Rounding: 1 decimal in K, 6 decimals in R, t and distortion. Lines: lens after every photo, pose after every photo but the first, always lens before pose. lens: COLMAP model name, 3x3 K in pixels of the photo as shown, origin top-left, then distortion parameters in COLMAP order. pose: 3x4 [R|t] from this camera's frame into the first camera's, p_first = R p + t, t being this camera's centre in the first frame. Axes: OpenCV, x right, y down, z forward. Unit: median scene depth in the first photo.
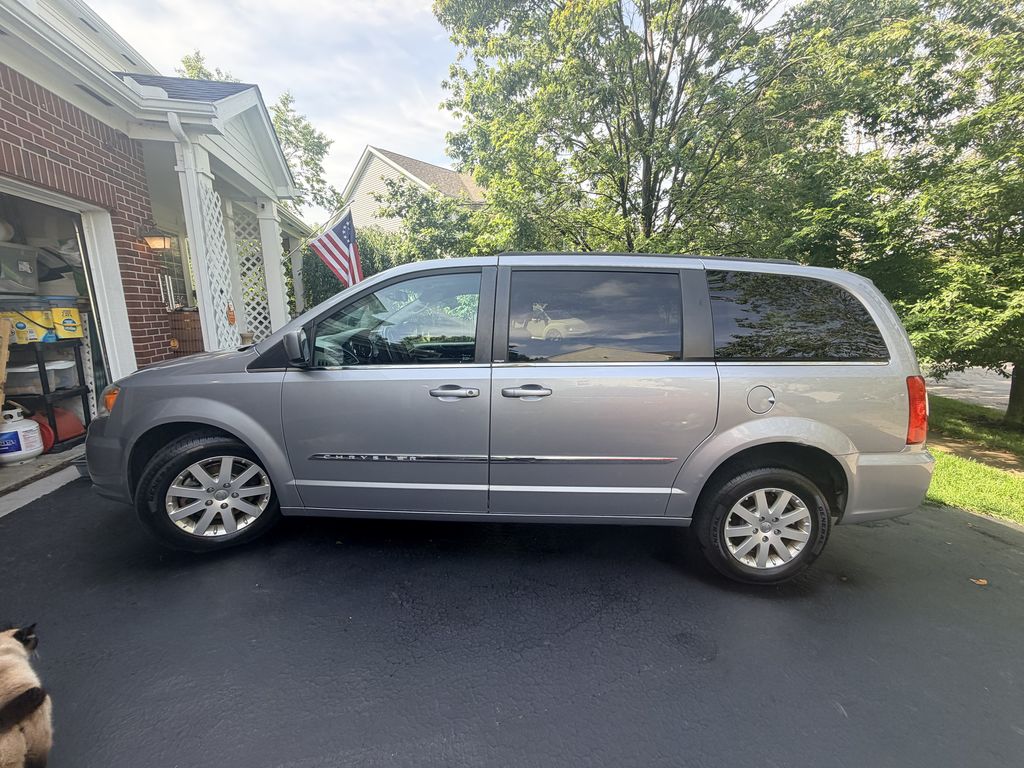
lens RADIAL K [[407.7, 0, 510.3], [0, 407.7, 383.5], [0, 0, 1]] dist [-0.000908, 0.000019]
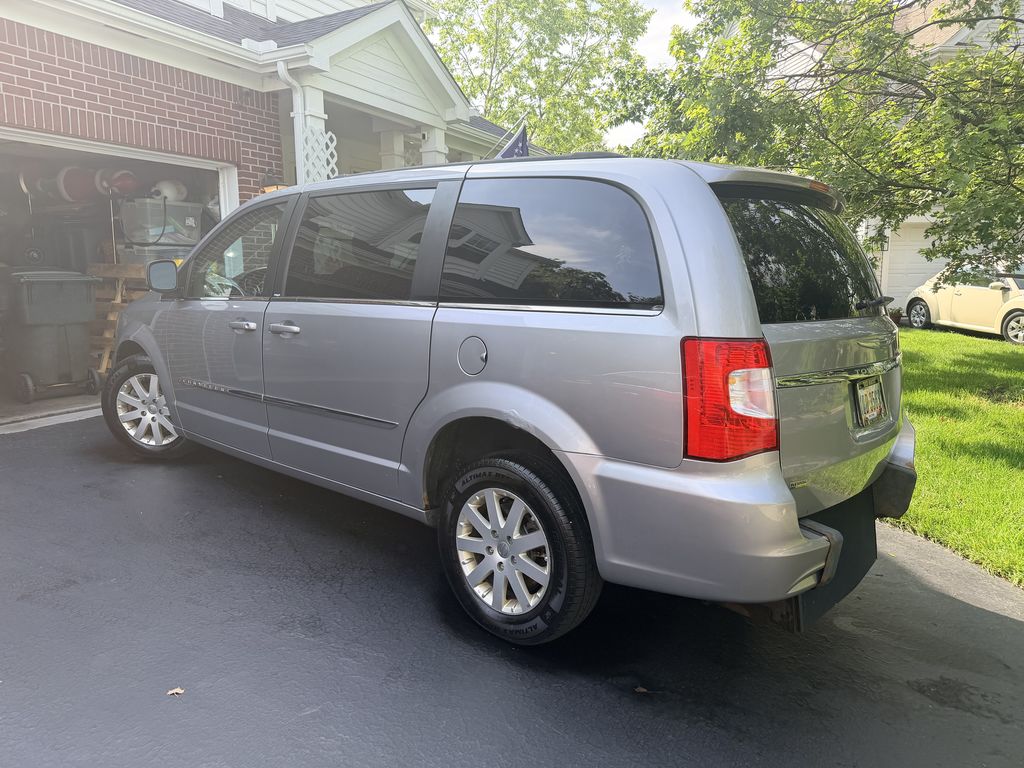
lens RADIAL K [[725.8, 0, 513.7], [0, 725.8, 386.2], [0, 0, 1]] dist [0.056005, -0.082864]
pose [[0.758692, 0.096261, -0.644298, 1.388686], [-0.116802, 0.993096, 0.010833, 0.068716], [0.640893, 0.067037, 0.764698, 0.071587]]
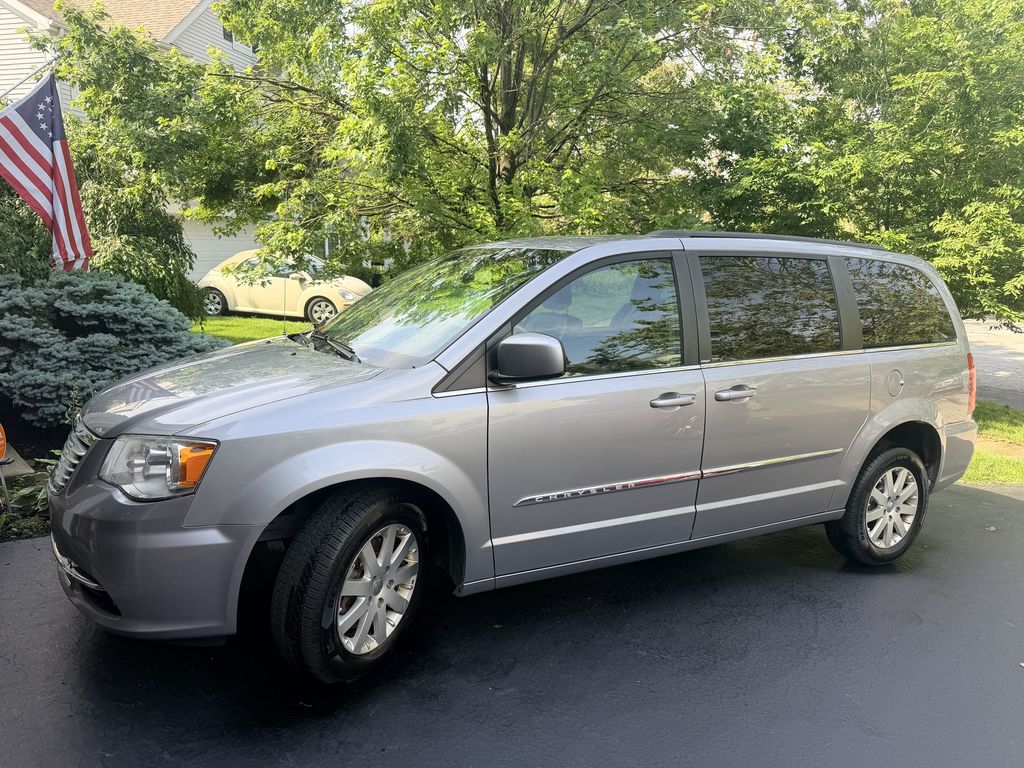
lens RADIAL K [[725.8, 0, 513.7], [0, 725.8, 386.2], [0, 0, 1]] dist [0.056005, -0.082864]
pose [[0.868073, -0.075513, 0.490660, -1.079912], [0.074028, 0.997003, 0.022470, -0.062396], [-0.490886, 0.016817, 0.871061, -0.149940]]
